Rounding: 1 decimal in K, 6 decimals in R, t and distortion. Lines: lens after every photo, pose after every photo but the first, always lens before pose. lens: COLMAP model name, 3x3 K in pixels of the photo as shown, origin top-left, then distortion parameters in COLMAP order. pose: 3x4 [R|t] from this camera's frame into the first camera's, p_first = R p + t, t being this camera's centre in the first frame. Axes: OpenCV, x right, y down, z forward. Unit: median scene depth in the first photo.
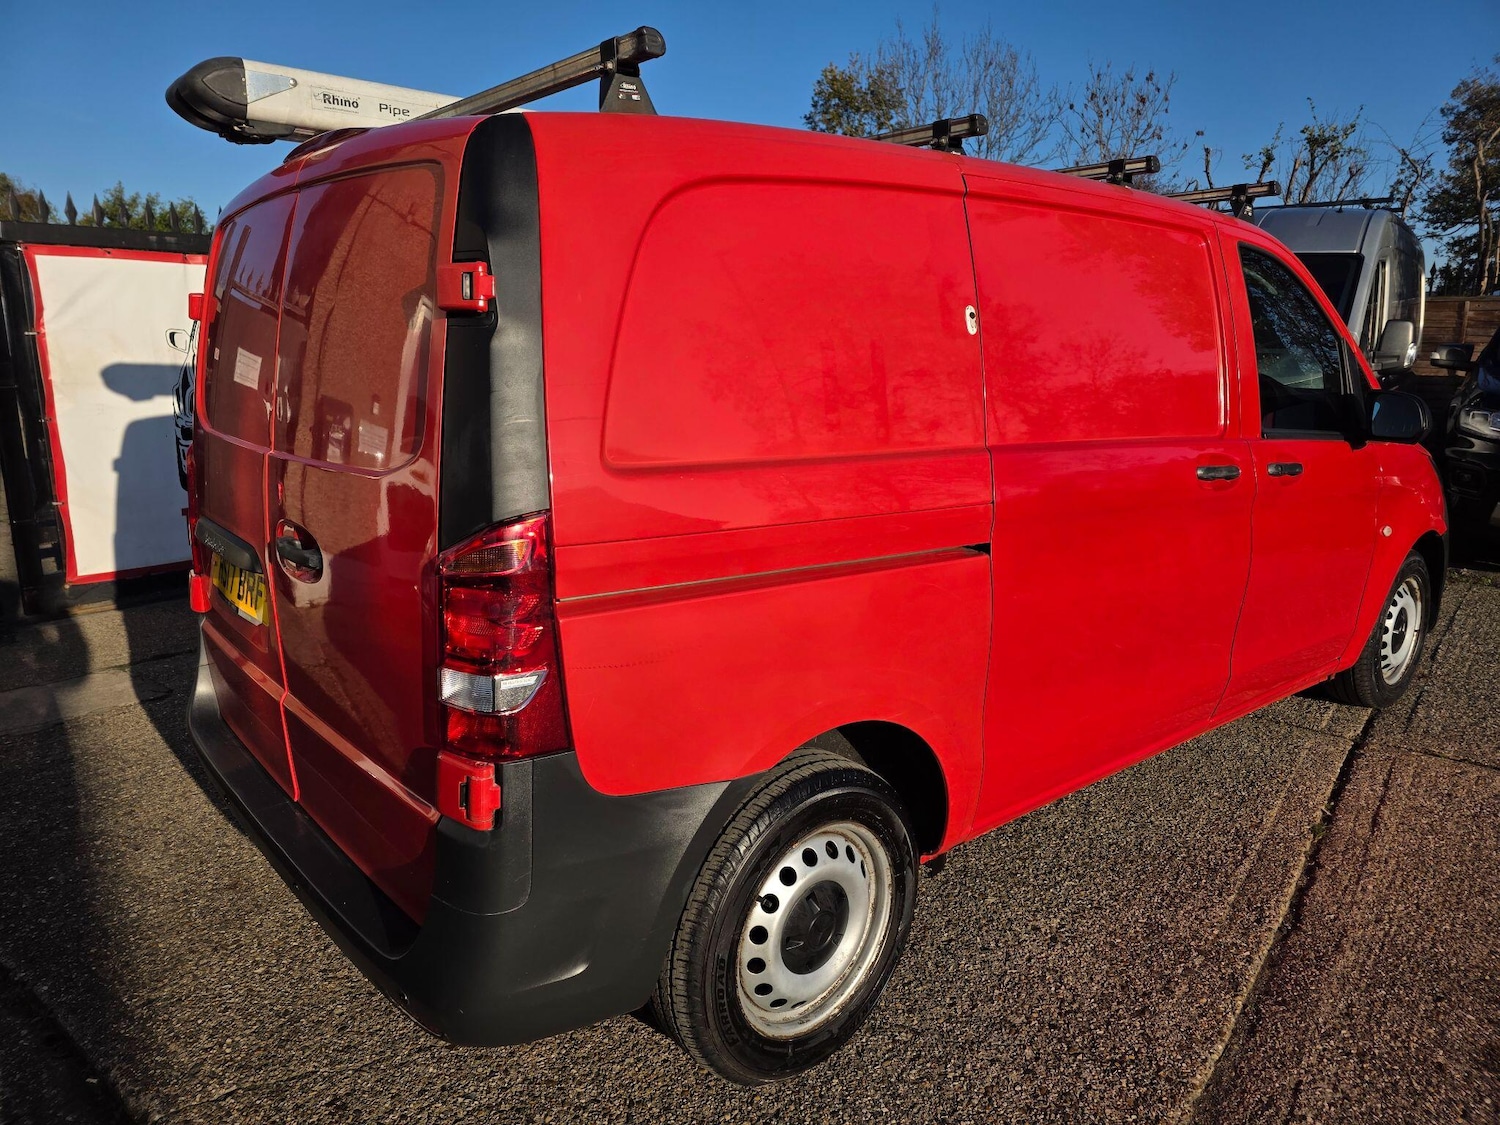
lens RADIAL K [[1029.3, 0, 798.1], [0, 1029.3, 543.7], [0, 0, 1]] dist [0.079908, -0.114089]
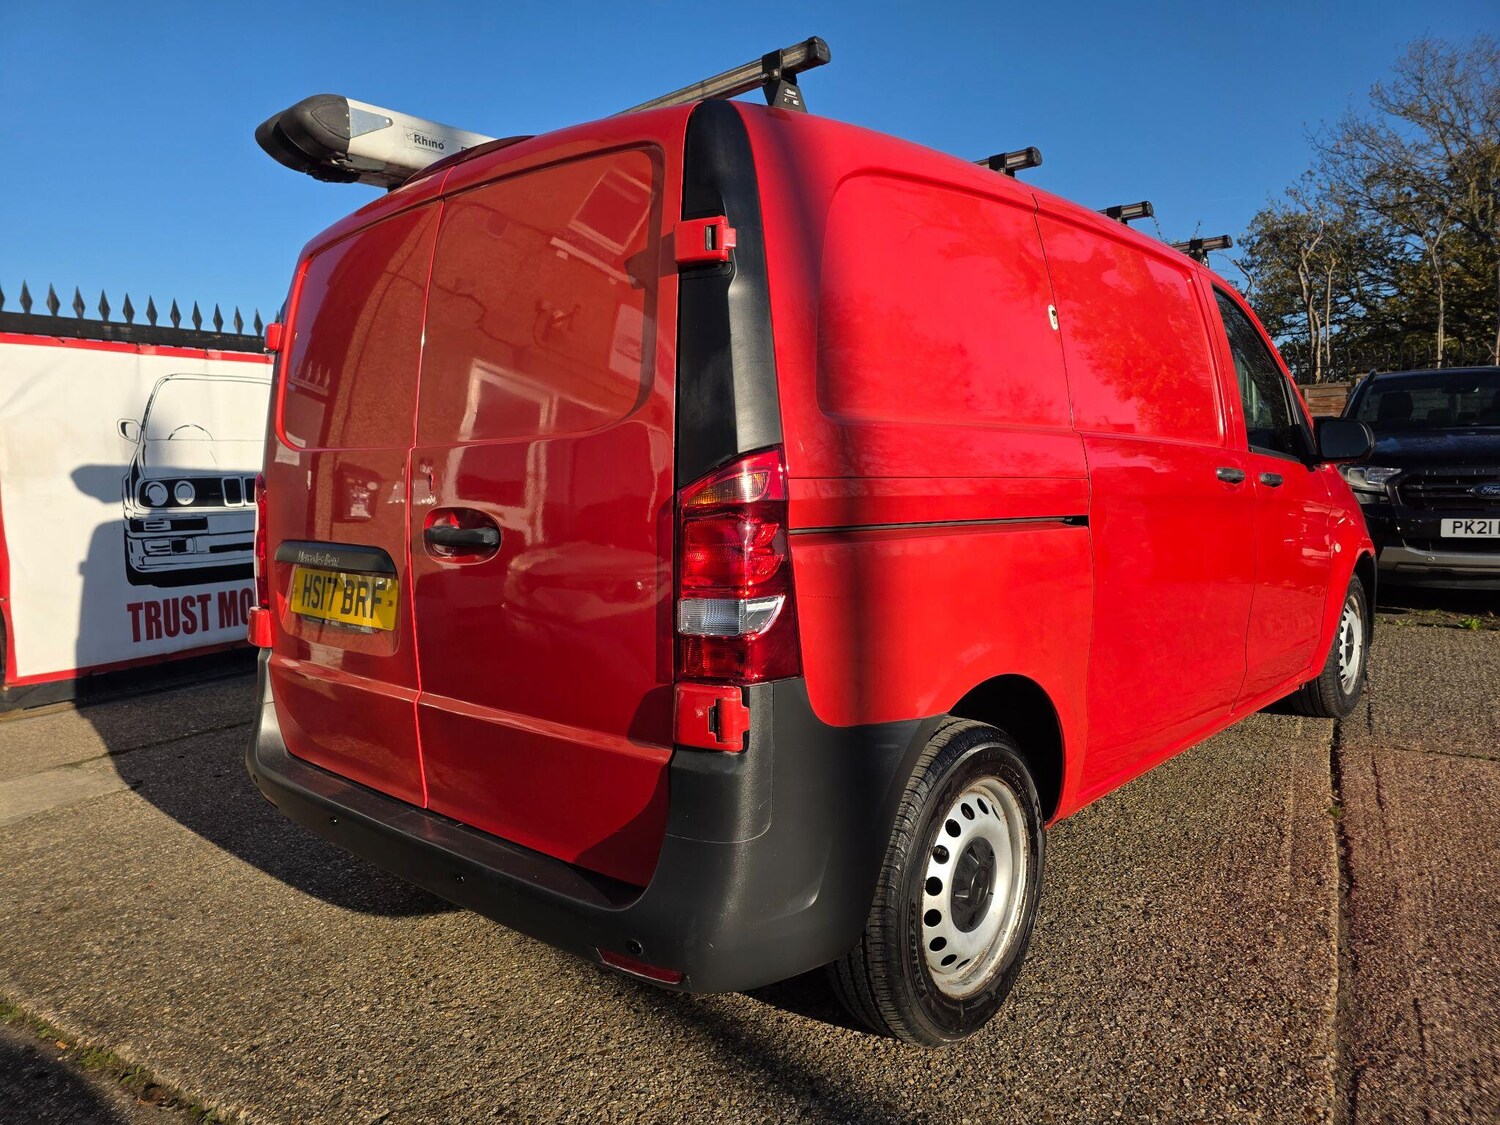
lens RADIAL K [[1023.0, 0, 788.1], [0, 1023.0, 536.3], [0, 0, 1]] dist [0.063846, -0.099908]
pose [[0.991549, -0.041506, 0.122916, -0.261140], [0.056580, 0.990940, -0.121803, 0.135524], [-0.116747, 0.127729, 0.984914, -0.022159]]
